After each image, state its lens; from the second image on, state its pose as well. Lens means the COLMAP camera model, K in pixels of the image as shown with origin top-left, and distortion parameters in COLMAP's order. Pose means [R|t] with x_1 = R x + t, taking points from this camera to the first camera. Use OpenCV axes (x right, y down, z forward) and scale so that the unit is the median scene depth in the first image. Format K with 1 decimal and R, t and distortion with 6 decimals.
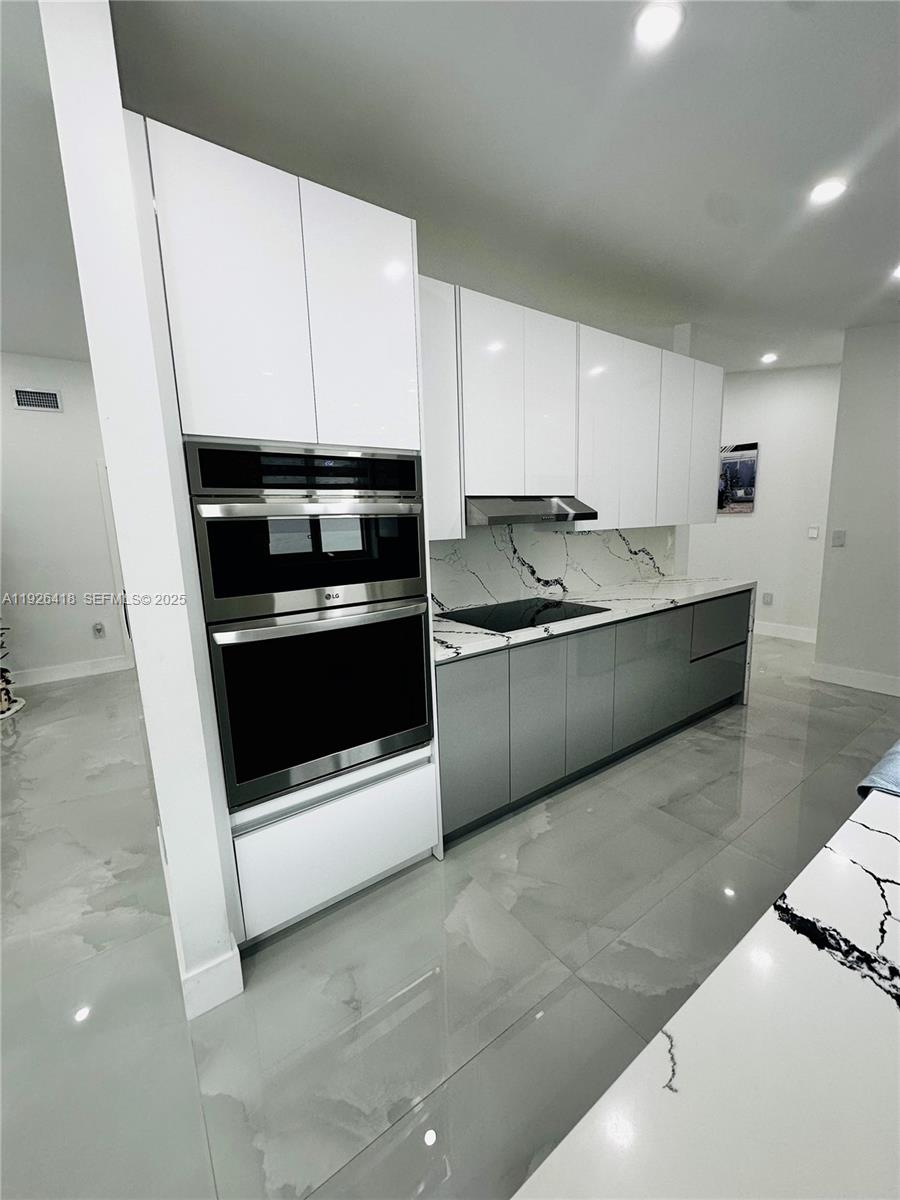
lens RADIAL K [[477.8, 0, 452.7], [0, 477.8, 601.6], [0, 0, 1]] dist [-0.003913, 0.000475]
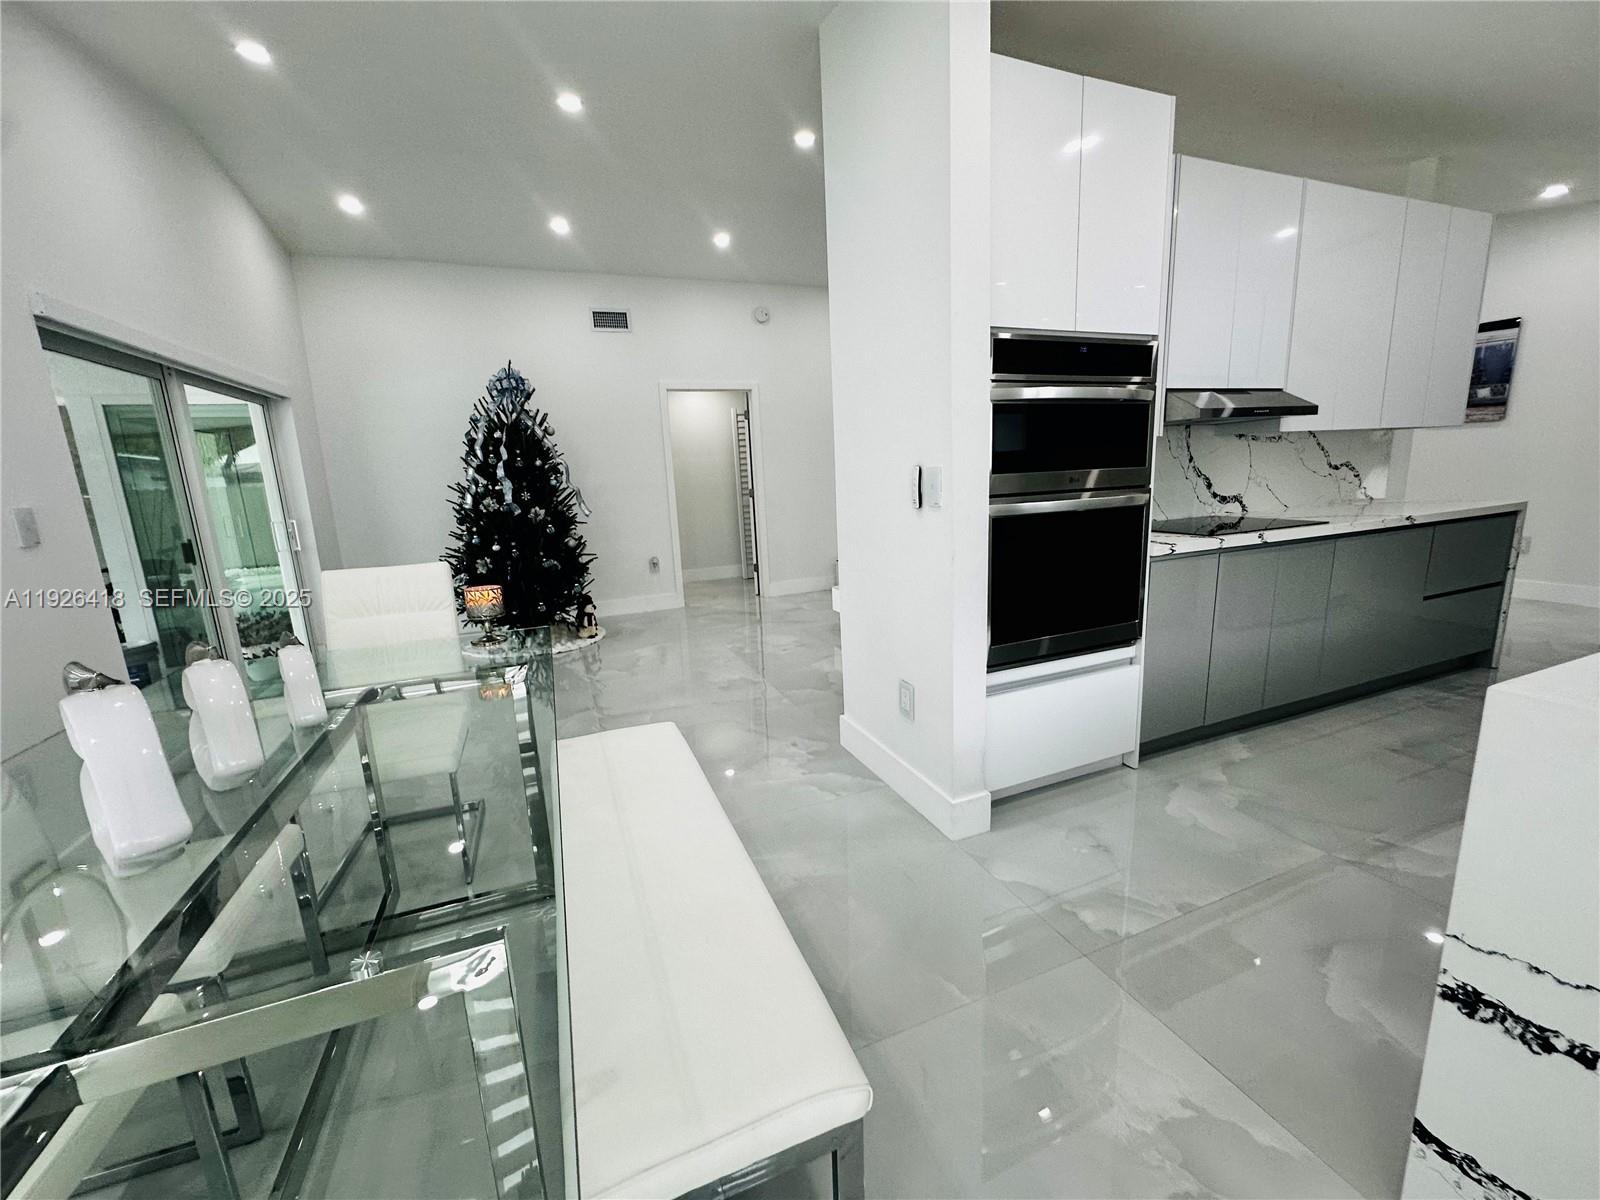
lens RADIAL K [[637.0, 0, 803.2], [0, 637.0, 597.2], [0, 0, 1]] dist [-0.003913, 0.000475]
pose [[0.972922, 0.033085, -0.228755, -0.322053], [-0.024487, 0.998887, 0.040320, 0.130688], [0.229834, -0.033627, 0.972649, -0.319661]]
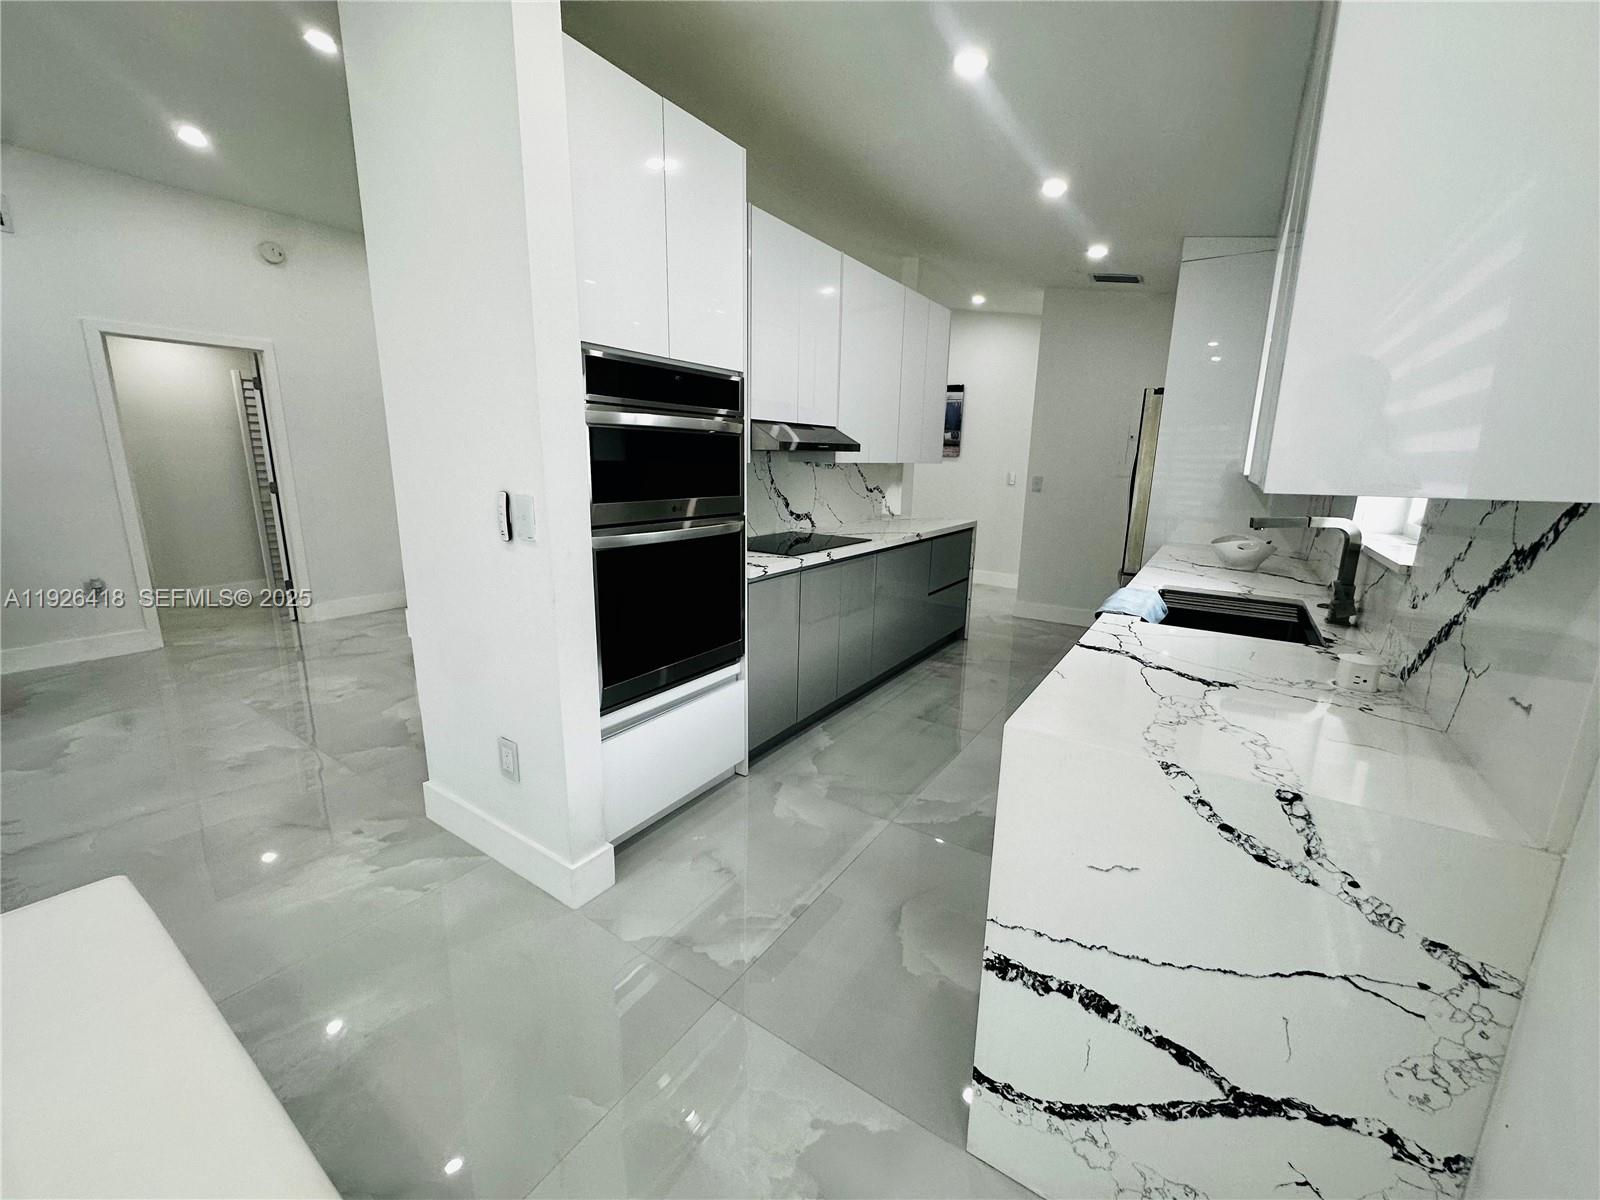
lens RADIAL K [[637.0, 0, 800.9], [0, 637.0, 597.0], [0, 0, 1]] dist [-0.003913, 0.000475]
pose [[0.934675, -0.027276, 0.354456, -0.318020], [0.010825, 0.998774, 0.048313, 0.074781], [-0.355339, -0.041320, 0.933824, -0.251485]]
